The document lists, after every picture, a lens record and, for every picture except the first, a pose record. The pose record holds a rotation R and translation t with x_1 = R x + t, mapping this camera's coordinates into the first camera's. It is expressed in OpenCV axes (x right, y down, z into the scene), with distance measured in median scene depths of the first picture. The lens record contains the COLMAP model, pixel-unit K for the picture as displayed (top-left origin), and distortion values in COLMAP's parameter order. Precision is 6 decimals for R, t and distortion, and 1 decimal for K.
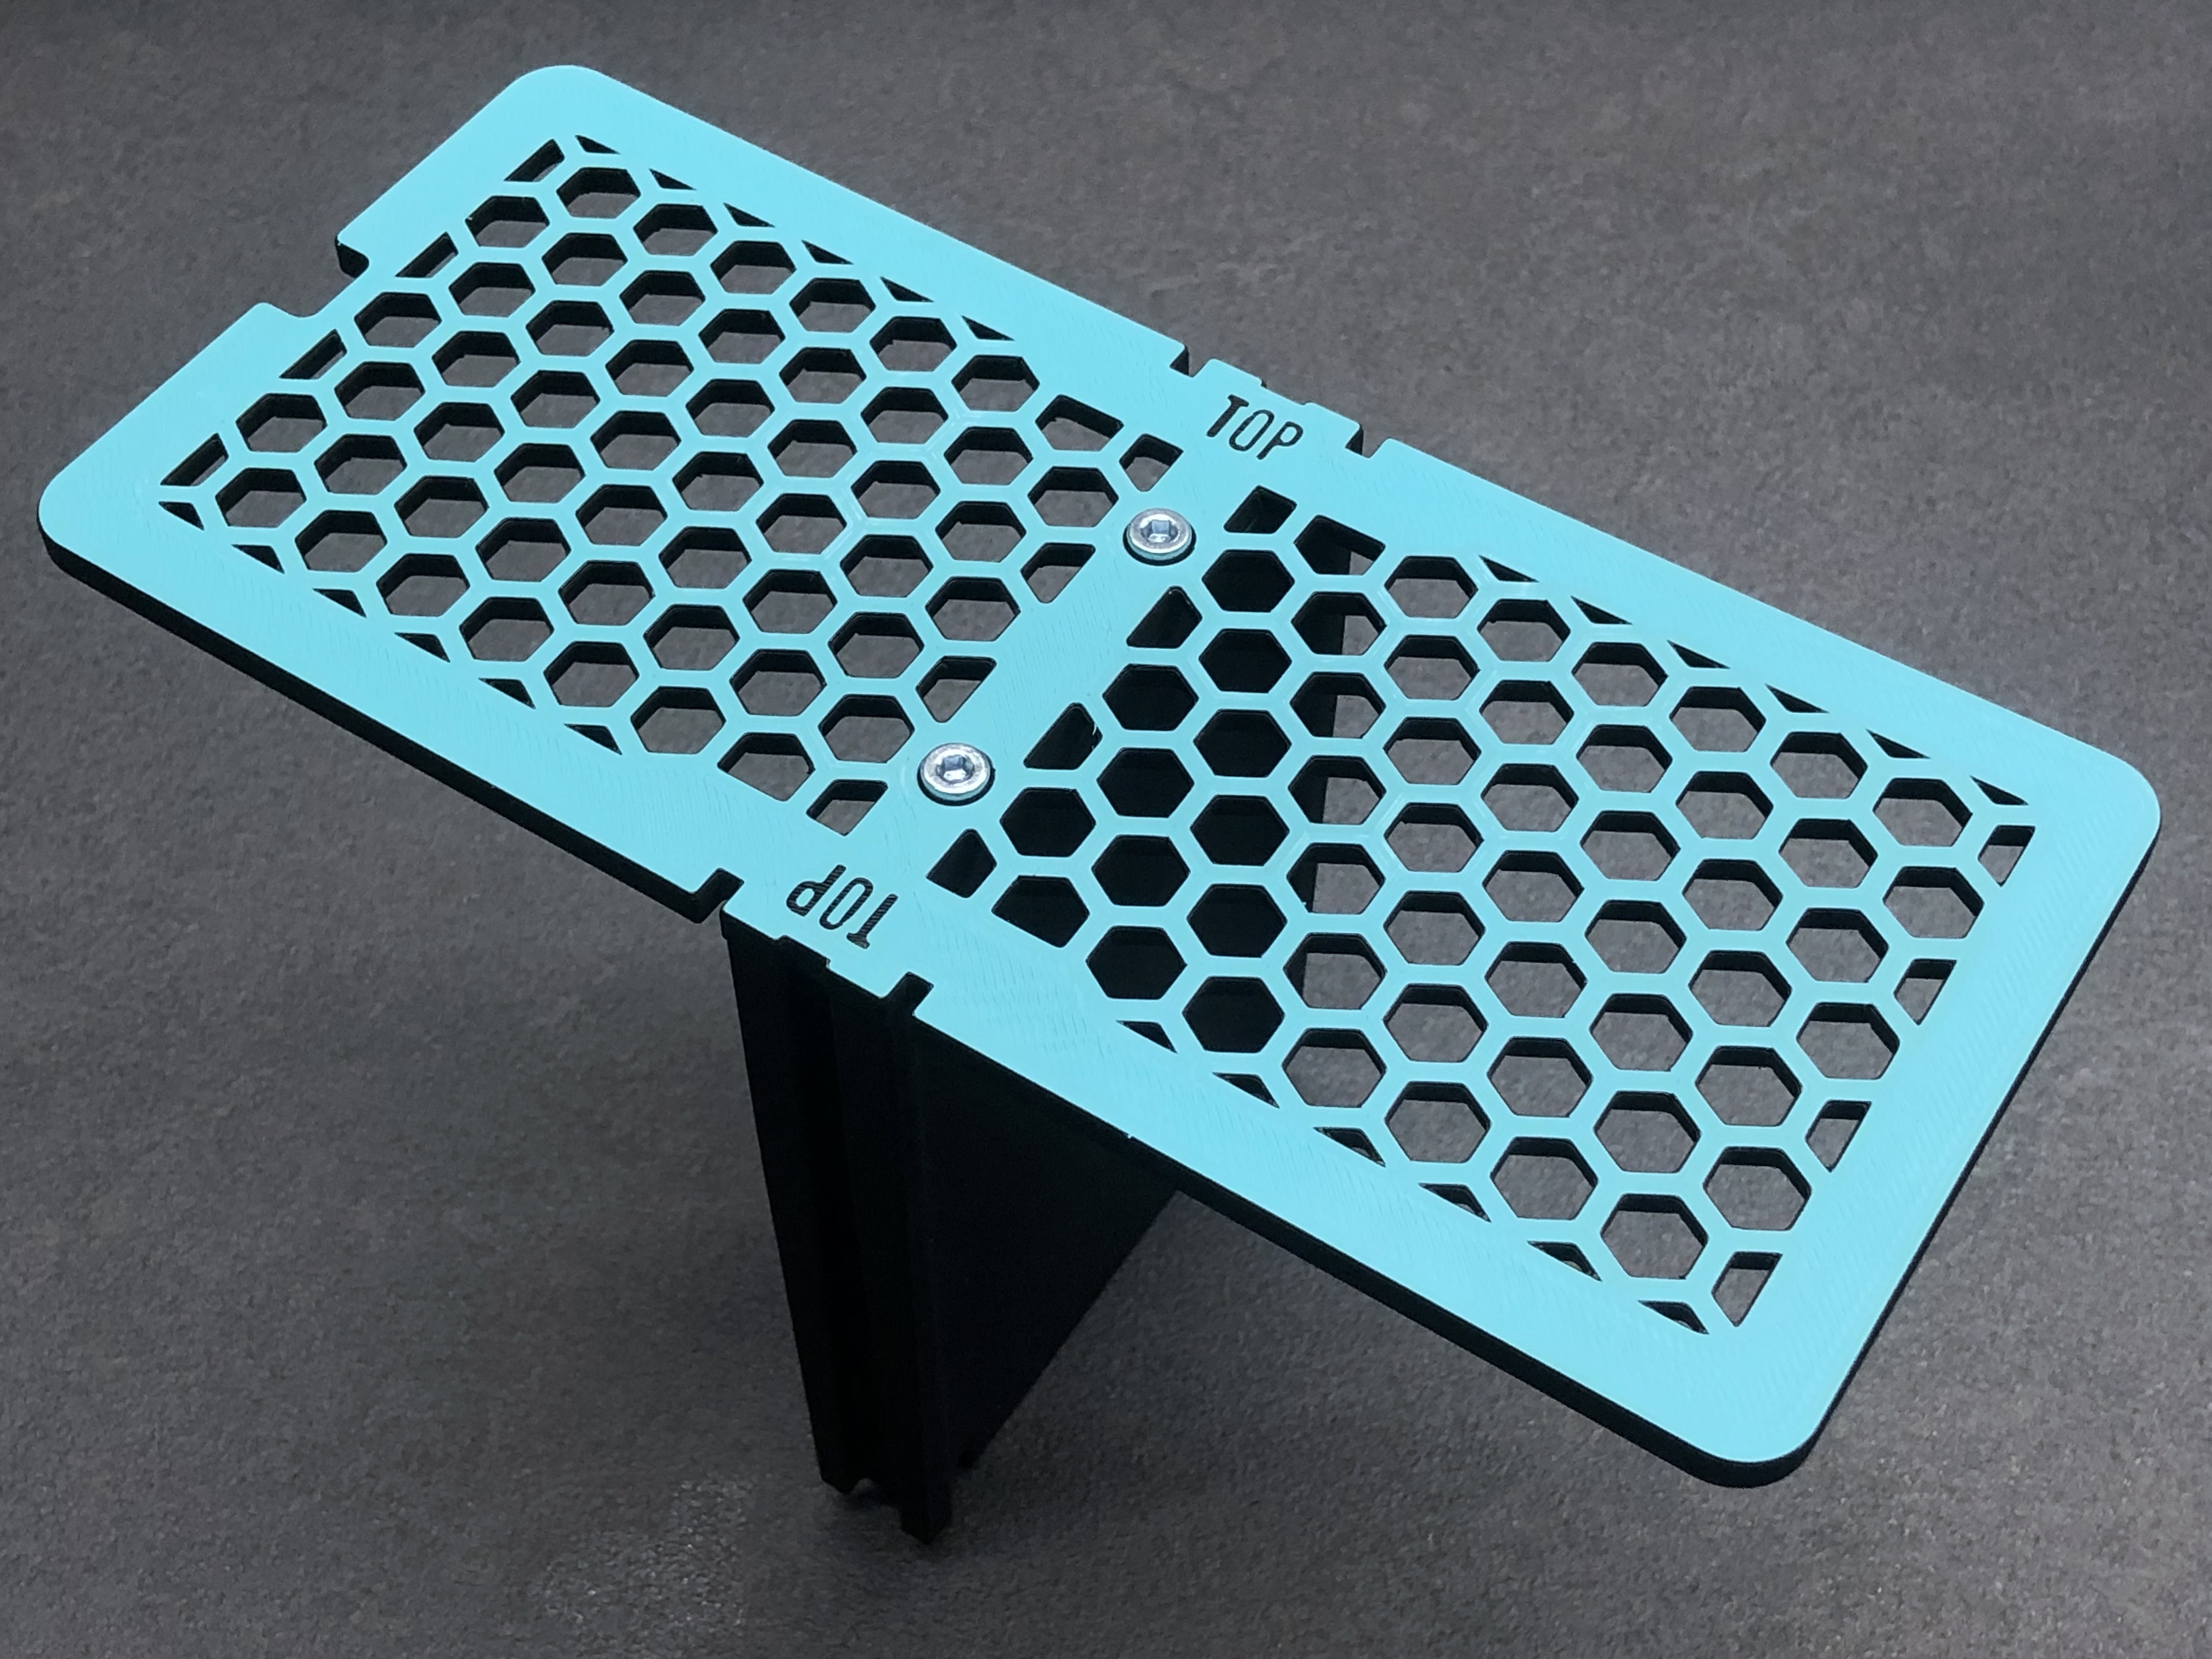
lens RADIAL K [[3258.4, 0, 1106.0], [0, 3258.4, 829.5], [0, 0, 1]] dist [0.189540, -0.862339]
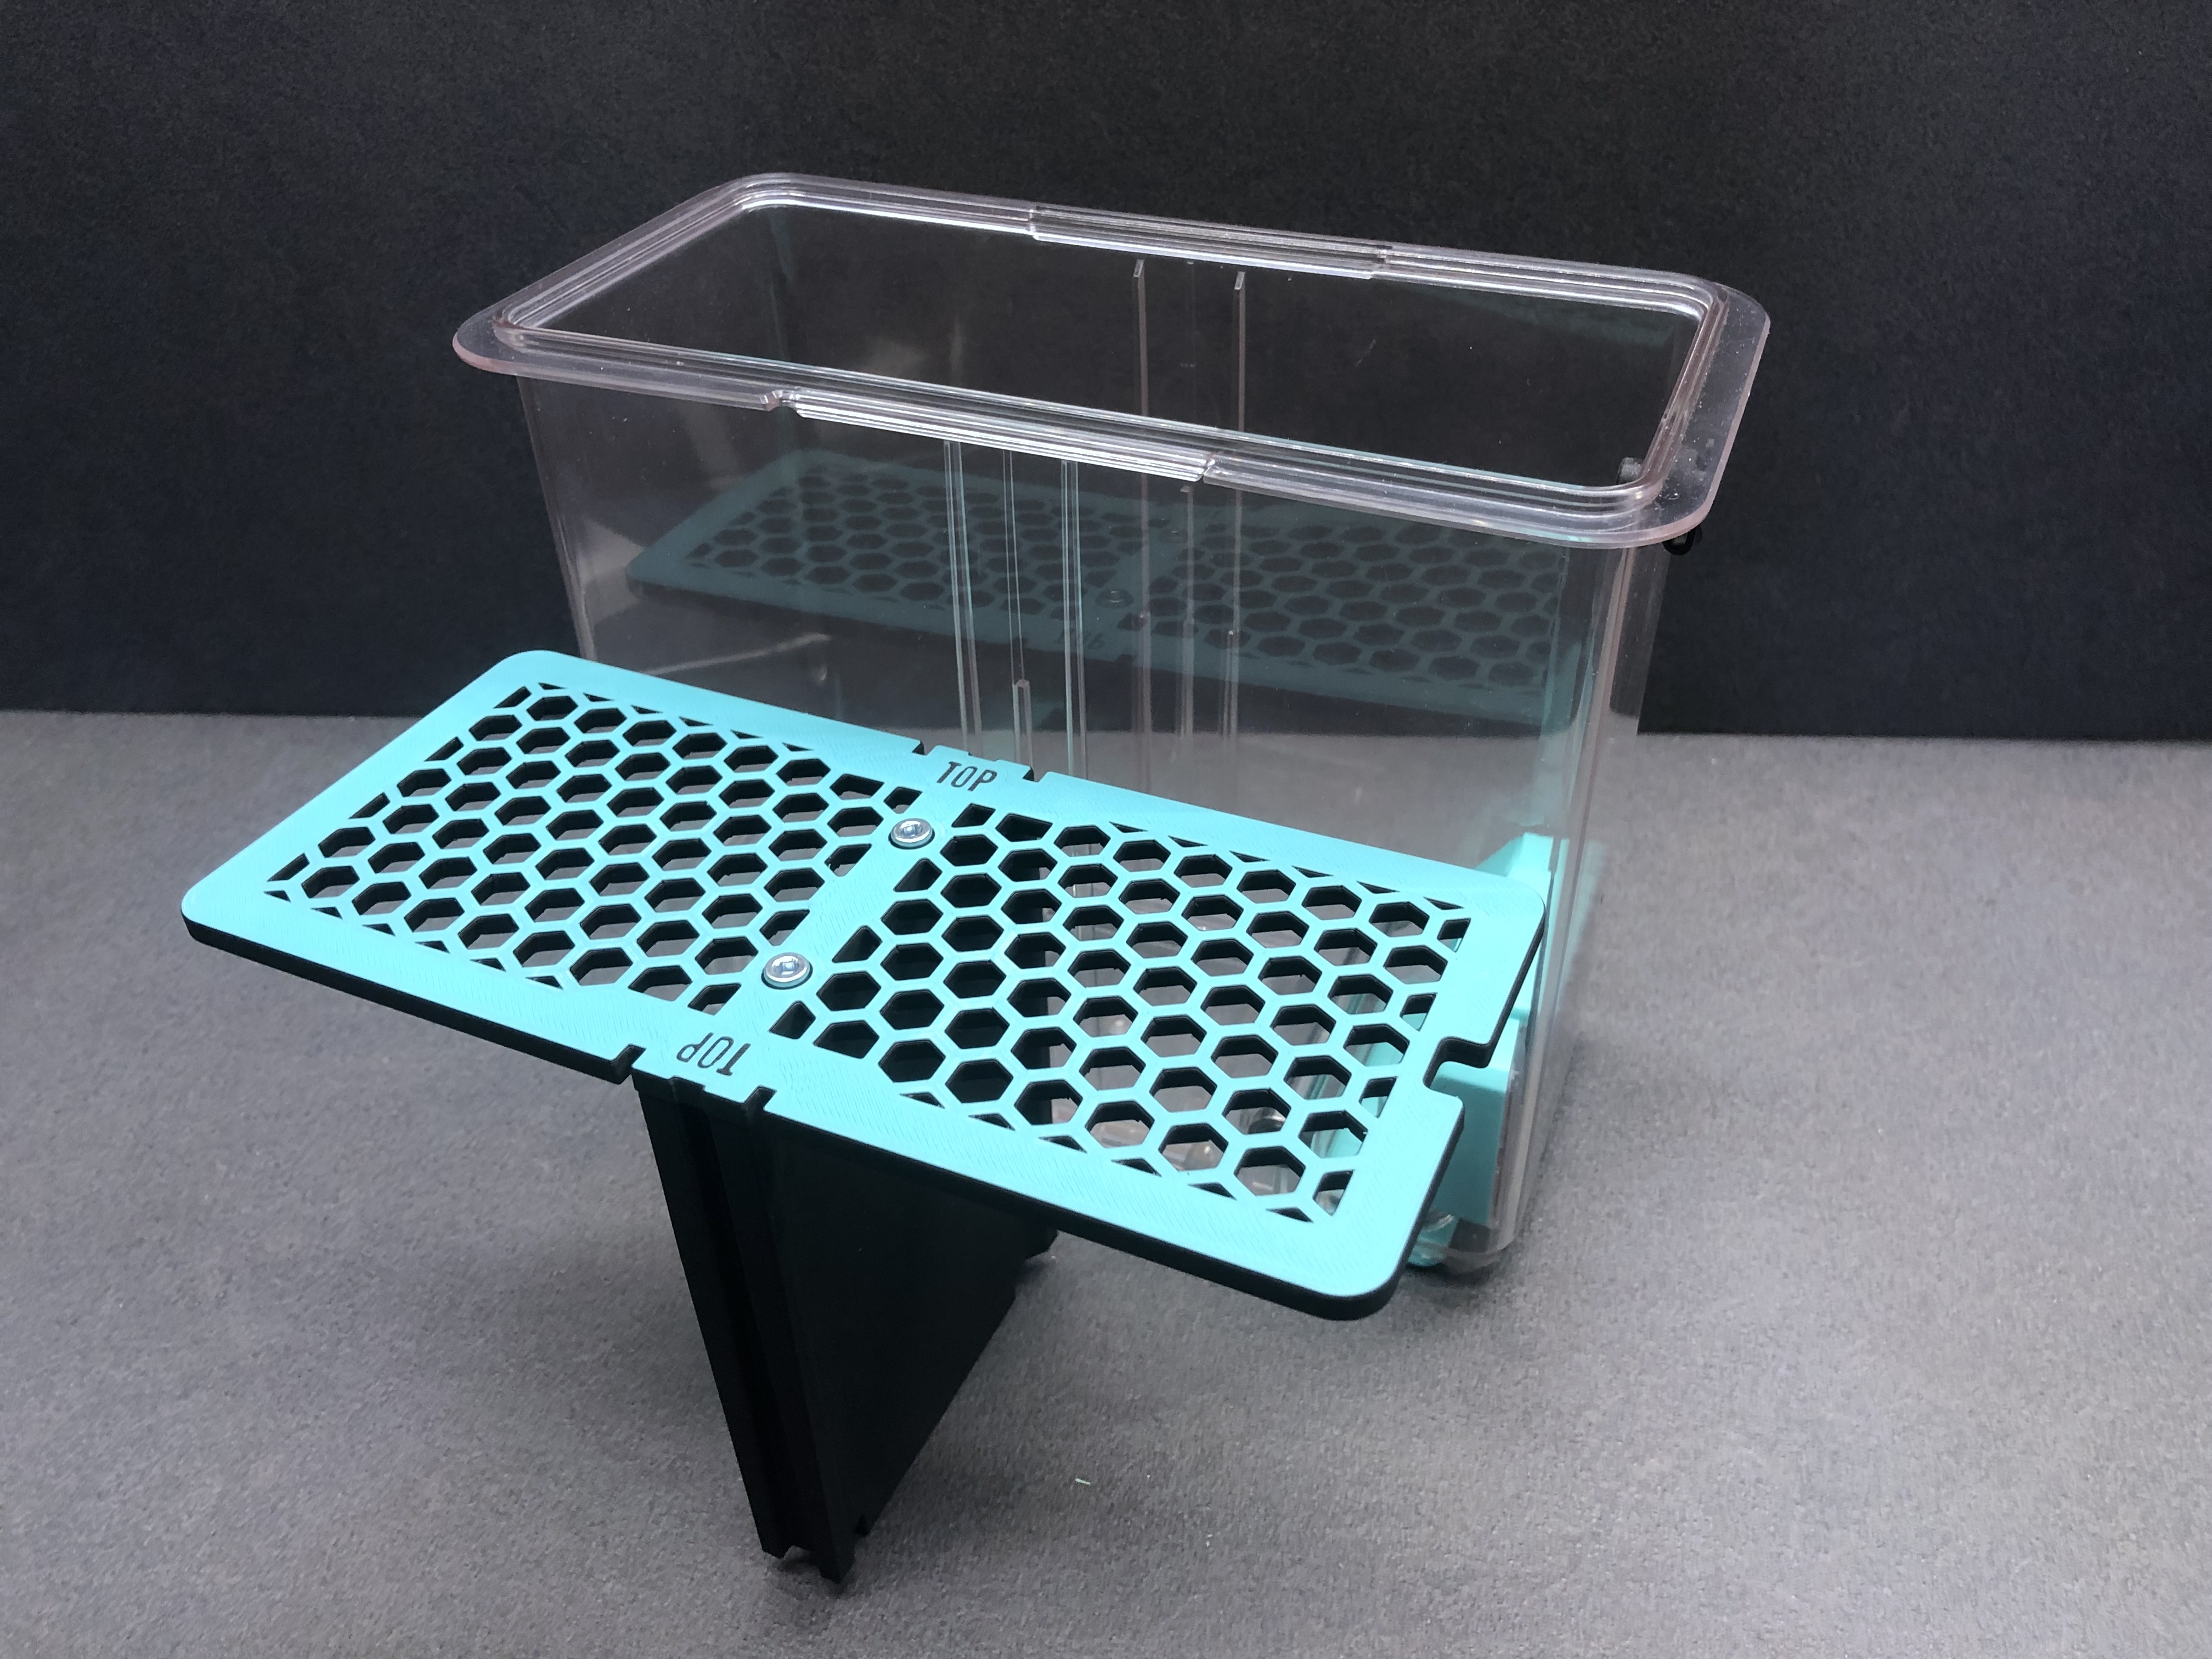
lens RADIAL K [[1820.2, 0, 1111.5], [0, 1820.2, 830.1], [0, 0, 1]] dist [-0.001235, 0.010456]
pose [[0.996326, 0.040136, -0.075648, 0.099656], [-0.059769, 0.958541, -0.278617, 0.039323], [0.061329, 0.282115, 0.957418, 0.147481]]
